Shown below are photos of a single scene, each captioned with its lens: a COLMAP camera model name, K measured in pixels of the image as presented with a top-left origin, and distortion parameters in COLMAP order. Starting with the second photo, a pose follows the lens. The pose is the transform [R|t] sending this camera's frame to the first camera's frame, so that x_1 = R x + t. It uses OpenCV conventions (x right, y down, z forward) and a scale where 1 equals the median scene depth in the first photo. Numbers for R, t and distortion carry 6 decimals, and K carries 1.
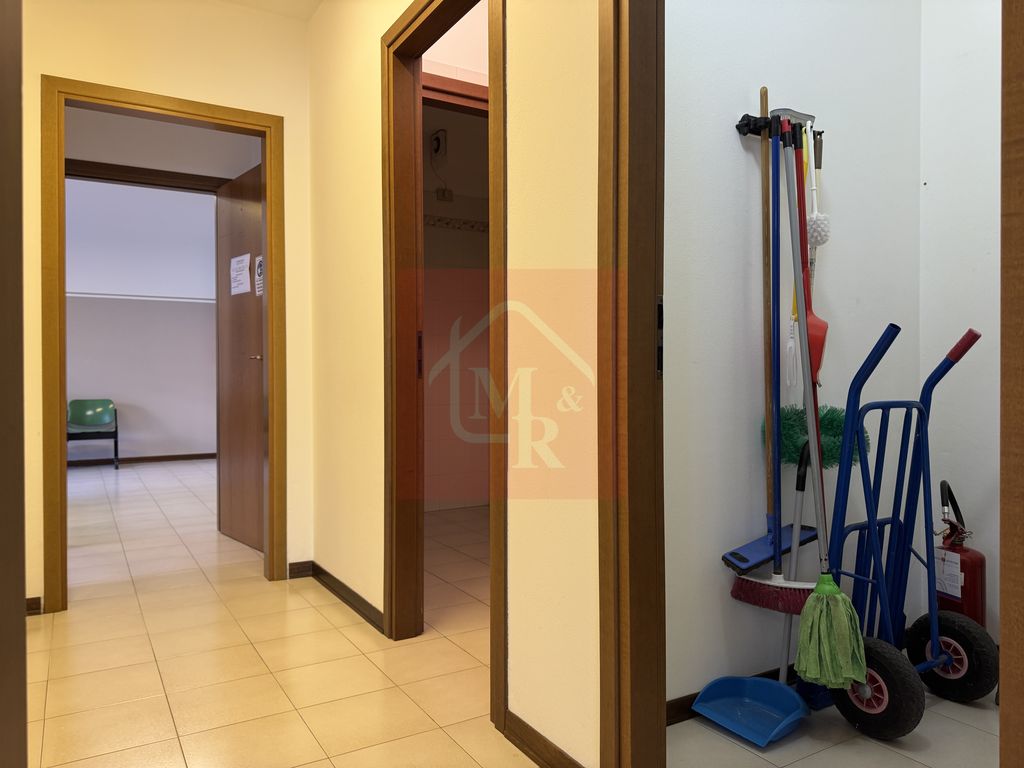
lens RADIAL K [[723.3, 0, 511.5], [0, 723.3, 382.4], [0, 0, 1]] dist [0.089285, -0.115141]
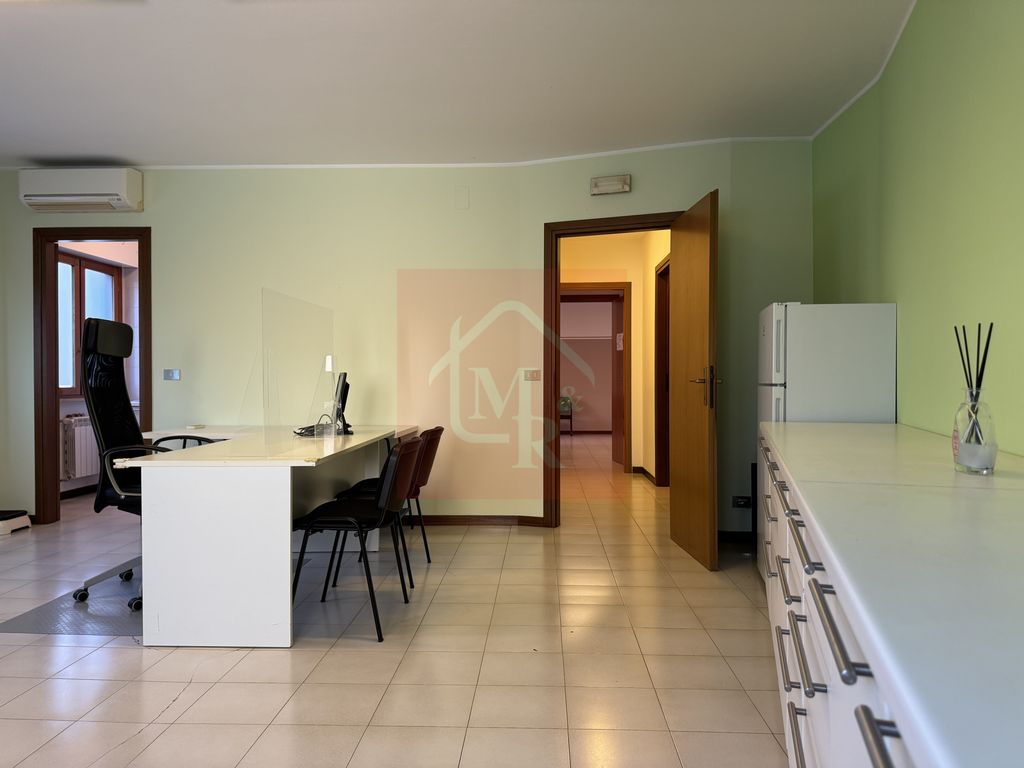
lens RADIAL K [[723.3, 0, 511.5], [0, 723.3, 382.4], [0, 0, 1]] dist [0.089285, -0.115141]
pose [[0.836833, 0.003300, -0.547448, 0.608685], [-0.003761, 0.999993, 0.000278, -0.027402], [0.547445, 0.001826, 0.836839, -1.107813]]
